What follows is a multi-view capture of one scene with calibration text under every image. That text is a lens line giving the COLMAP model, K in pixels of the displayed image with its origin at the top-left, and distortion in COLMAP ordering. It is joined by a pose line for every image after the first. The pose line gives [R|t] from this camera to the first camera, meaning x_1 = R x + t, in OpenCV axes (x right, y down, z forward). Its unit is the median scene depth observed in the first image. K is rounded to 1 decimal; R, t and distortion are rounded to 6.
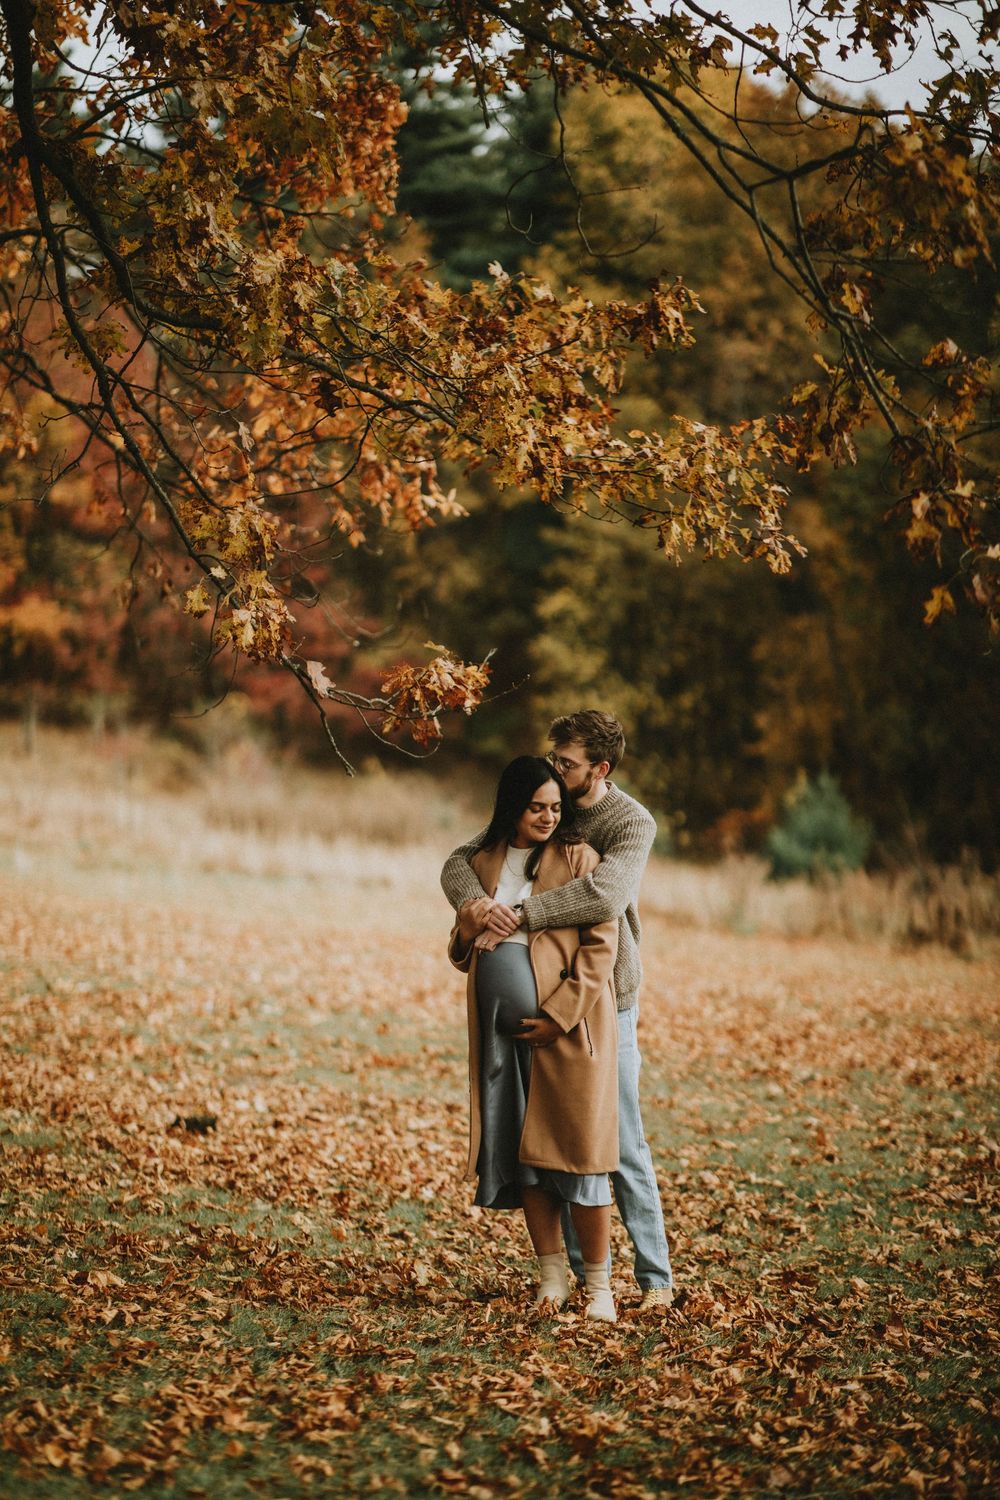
lens RADIAL K [[3811.1, 0, 479.8], [0, 3811.1, 747.5], [0, 0, 1]] dist [0.123526, -0.867964]
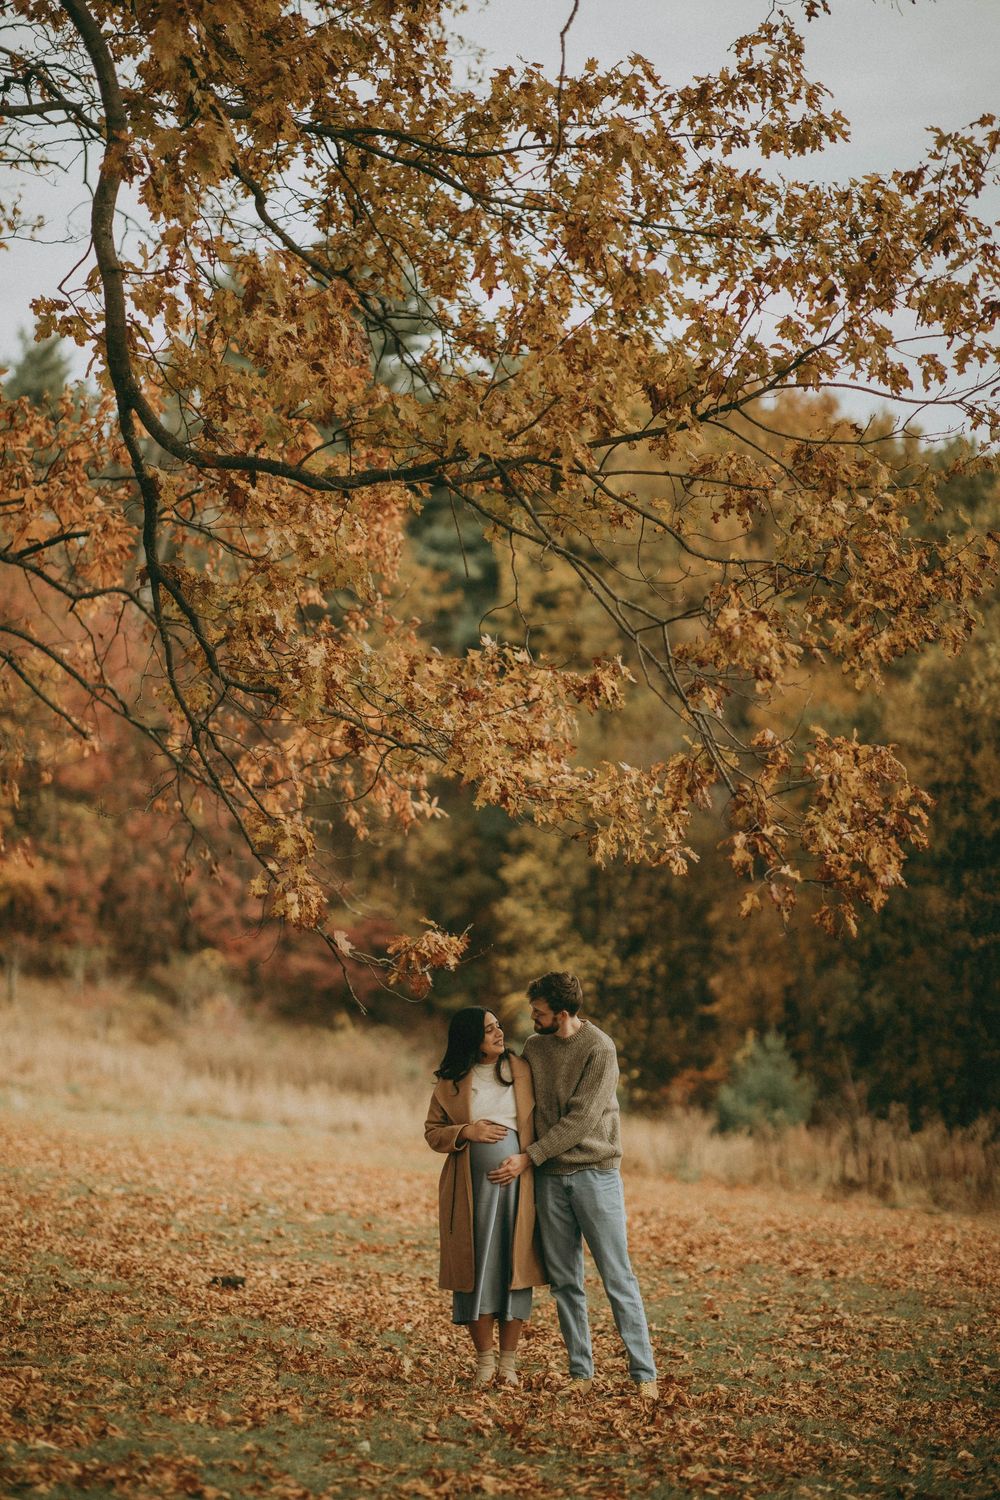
lens RADIAL K [[3803.6, 0, 623.8], [0, 3803.6, 748.3], [0, 0, 1]] dist [0.145275, -0.541747]
pose [[0.998734, 0.020925, 0.045745, -0.003079], [-0.017769, 0.997504, -0.068337, 0.003503], [-0.047060, 0.067438, 0.996613, -0.310117]]
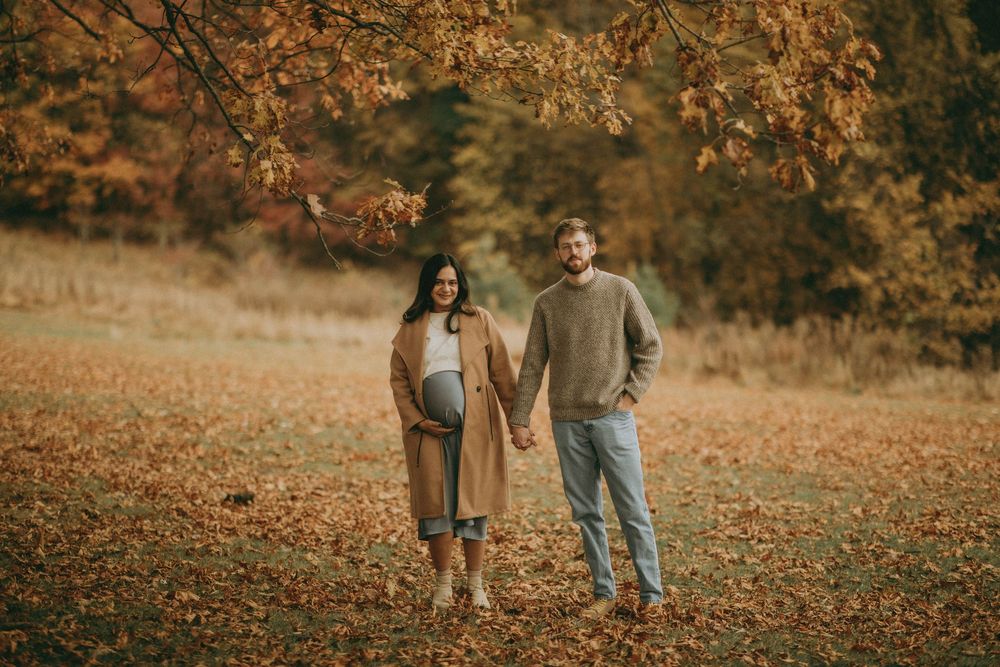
lens RADIAL K [[2535.7, 0, 501.3], [0, 2535.7, 352.2], [0, 0, 1]] dist [0.145275, -0.541747]
pose [[0.999272, -0.020587, 0.032129, -0.001157], [0.019305, 0.999025, 0.039713, 0.001382], [-0.032915, -0.039064, 0.998694, -0.019099]]
